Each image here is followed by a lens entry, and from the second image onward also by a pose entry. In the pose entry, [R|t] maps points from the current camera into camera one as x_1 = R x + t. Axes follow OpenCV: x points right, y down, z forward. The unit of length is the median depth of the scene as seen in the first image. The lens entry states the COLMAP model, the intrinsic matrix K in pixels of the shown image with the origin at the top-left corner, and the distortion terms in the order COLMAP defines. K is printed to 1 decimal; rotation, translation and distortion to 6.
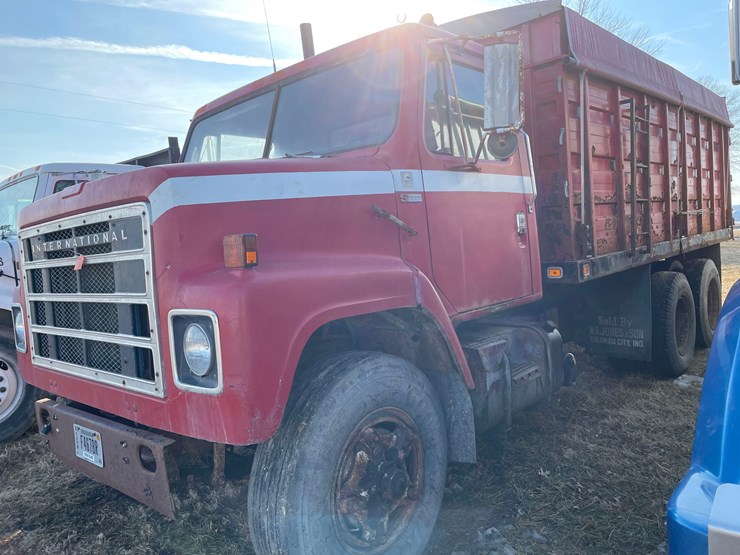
lens RADIAL K [[555.2, 0, 370.5], [0, 555.2, 275.8], [0, 0, 1]] dist [0.096849, -0.117725]
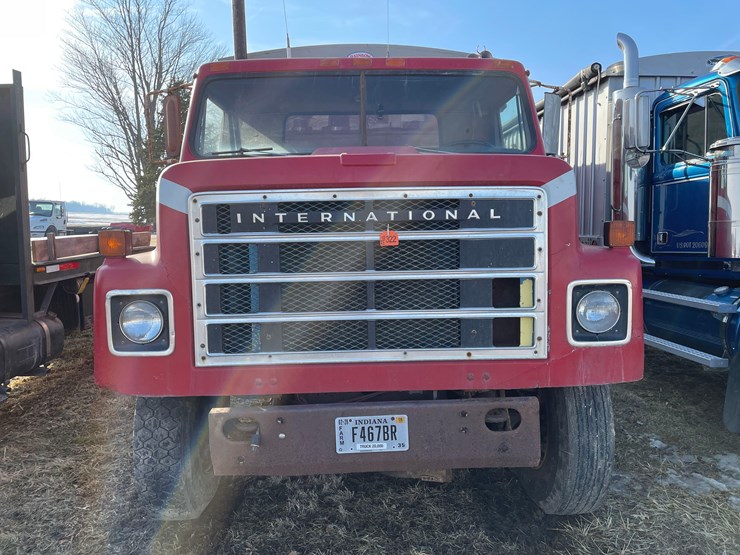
lens RADIAL K [[555.2, 0, 371.3], [0, 555.2, 273.4], [0, 0, 1]] dist [0.096849, -0.117725]
pose [[0.718813, 0.000883, 0.695203, -1.028808], [0.000571, 0.999998, -0.001861, 0.032561], [-0.695204, 0.001735, 0.718811, 0.305337]]
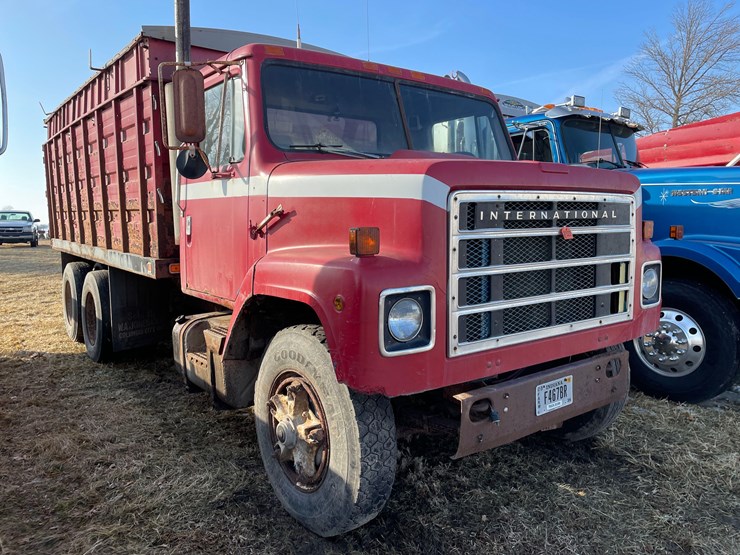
lens RADIAL K [[555.2, 0, 371.4], [0, 555.2, 280.5], [0, 0, 1]] dist [0.096849, -0.117725]
pose [[0.183756, -0.032591, 0.982431, -1.498207], [0.049757, 0.998477, 0.023817, 0.023367], [-0.981712, 0.044506, 0.185098, 1.029934]]
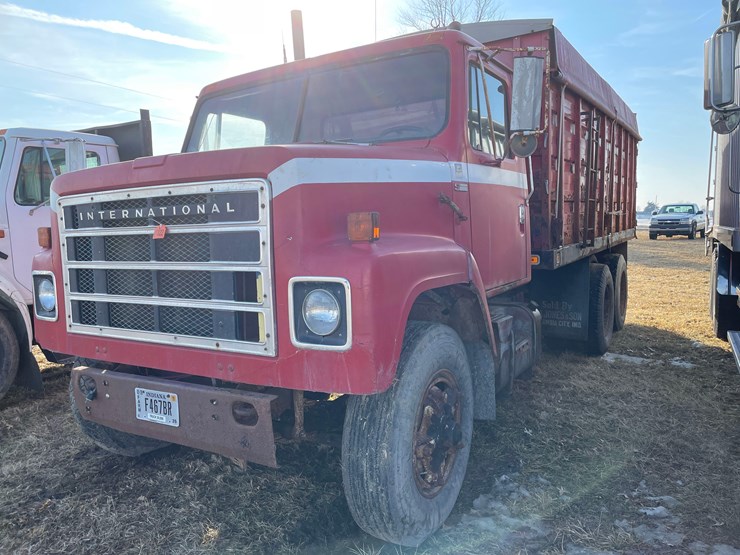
lens RADIAL K [[555.2, 0, 363.3], [0, 555.2, 276.1], [0, 0, 1]] dist [0.096849, -0.117725]
pose [[0.982624, 0.028457, 0.183414, -0.290130], [-0.032463, 0.999295, 0.018878, 0.023132], [-0.182747, -0.024504, 0.982854, -0.077786]]
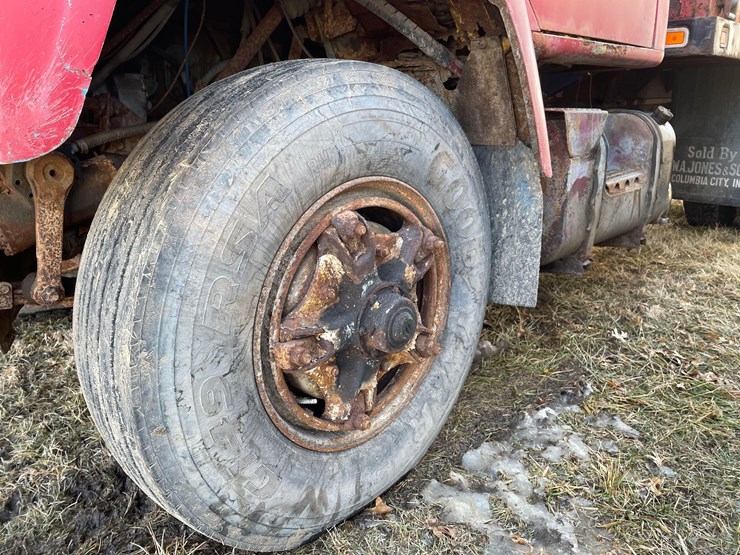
lens RADIAL K [[555.2, 0, 372.1], [0, 555.2, 275.4], [0, 0, 1]] dist [0.096849, -0.117725]
pose [[0.997836, 0.064222, -0.014122, 0.022935], [-0.059466, 0.972991, 0.223051, 0.175256], [0.028066, -0.221728, 0.974704, 0.418080]]
